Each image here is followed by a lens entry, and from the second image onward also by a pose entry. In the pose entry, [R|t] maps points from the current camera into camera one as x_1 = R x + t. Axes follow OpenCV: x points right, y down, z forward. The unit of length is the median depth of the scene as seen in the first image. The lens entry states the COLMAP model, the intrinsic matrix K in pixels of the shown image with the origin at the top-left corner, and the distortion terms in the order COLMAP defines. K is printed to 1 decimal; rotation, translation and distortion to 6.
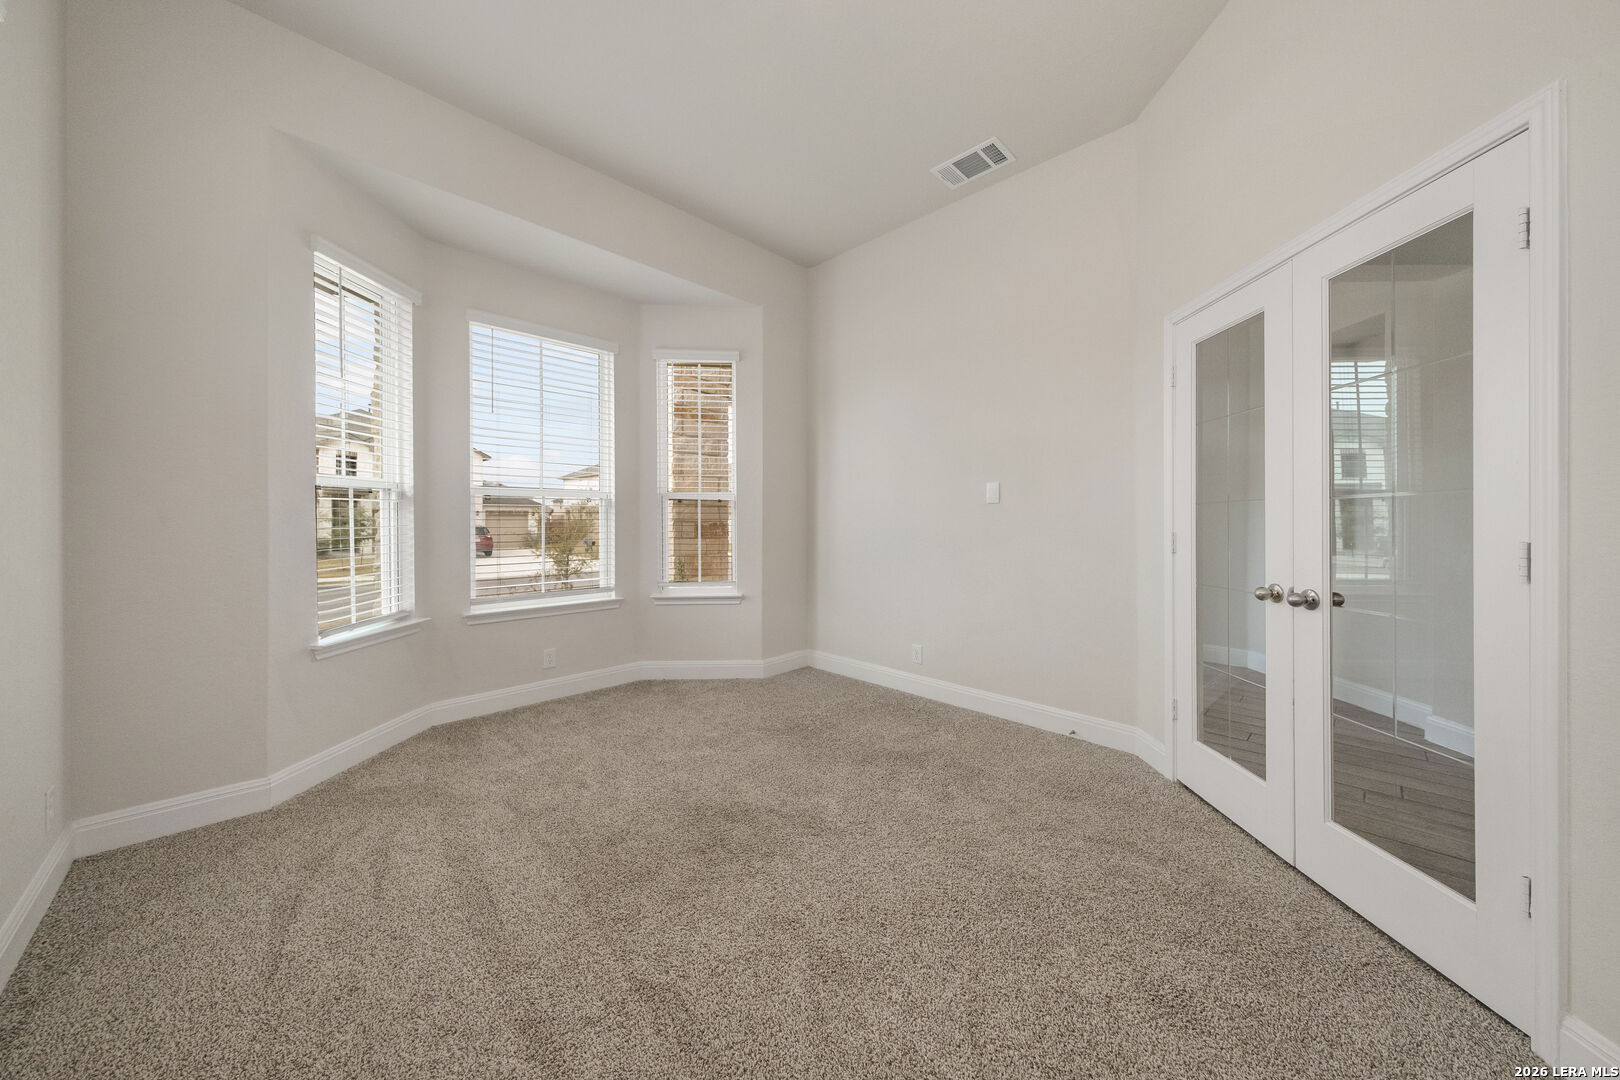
lens RADIAL K [[556.5, 0, 813.4], [0, 556.5, 526.4], [0, 0, 1]] dist [0.005995, -0.001520]
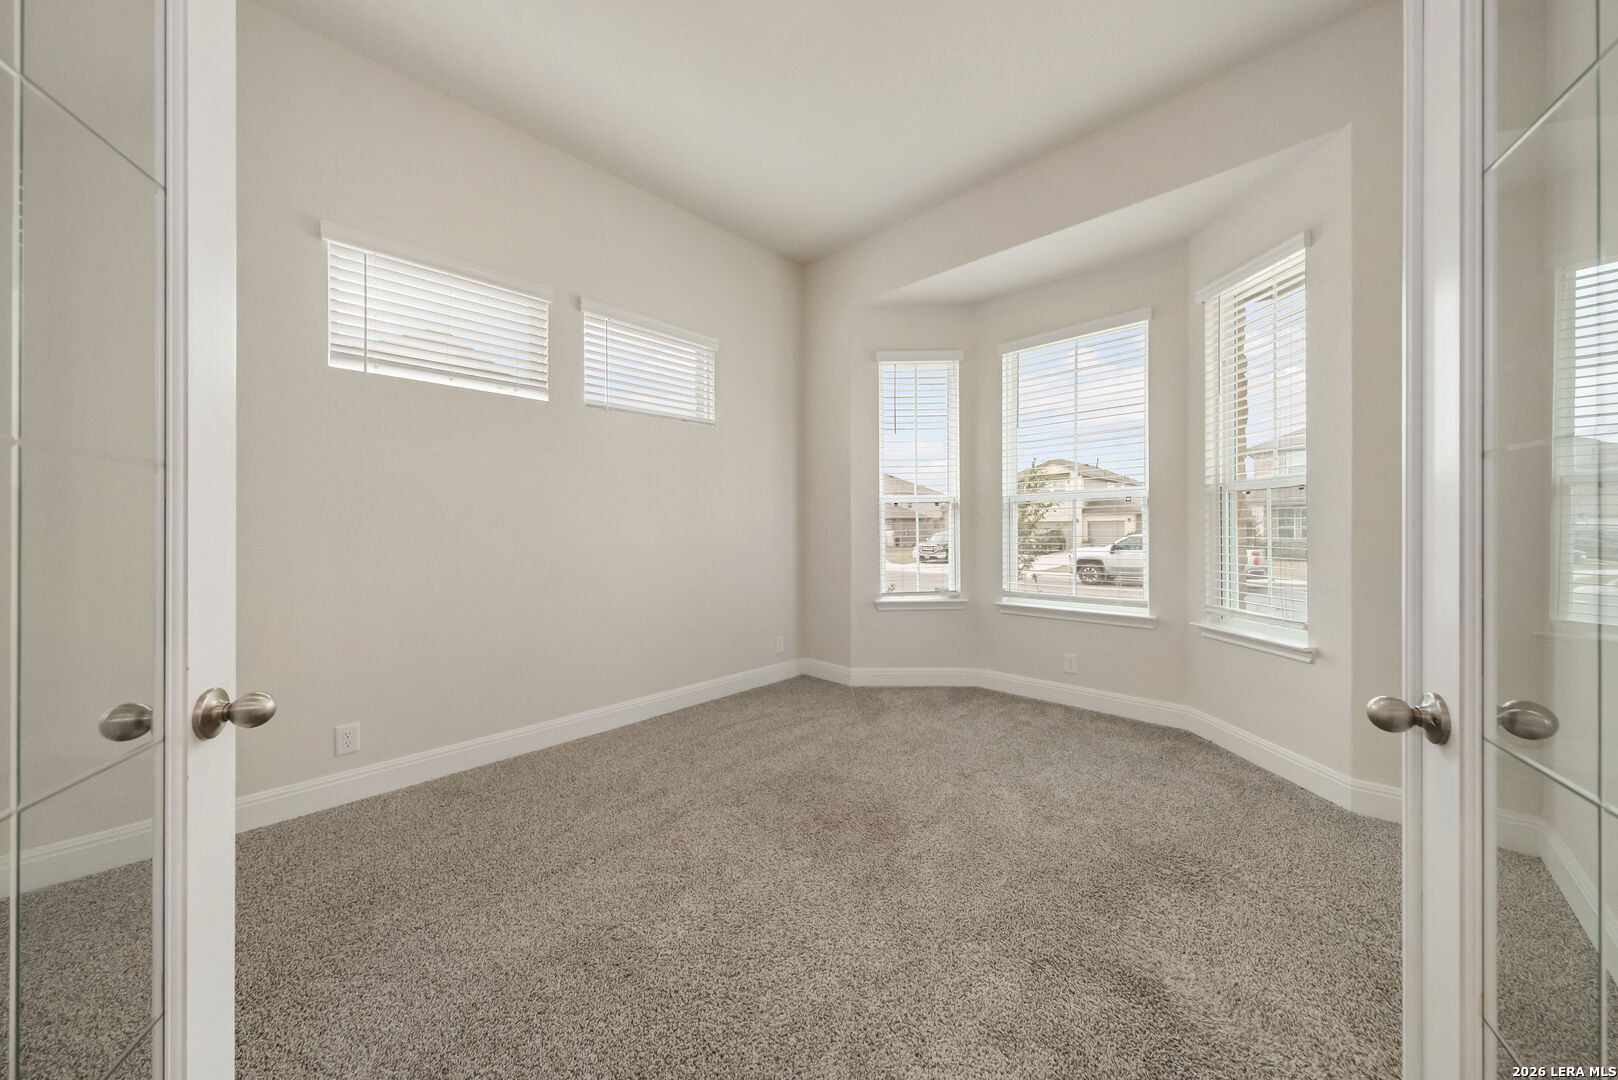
lens RADIAL K [[555.8, 0, 812.4], [0, 555.8, 533.8], [0, 0, 1]] dist [0.005995, -0.001520]
pose [[0.012525, 0.008474, -0.999886, 0.603898], [-0.002480, 0.999961, 0.008444, 0.001142], [0.999918, 0.002374, 0.012545, 0.644690]]
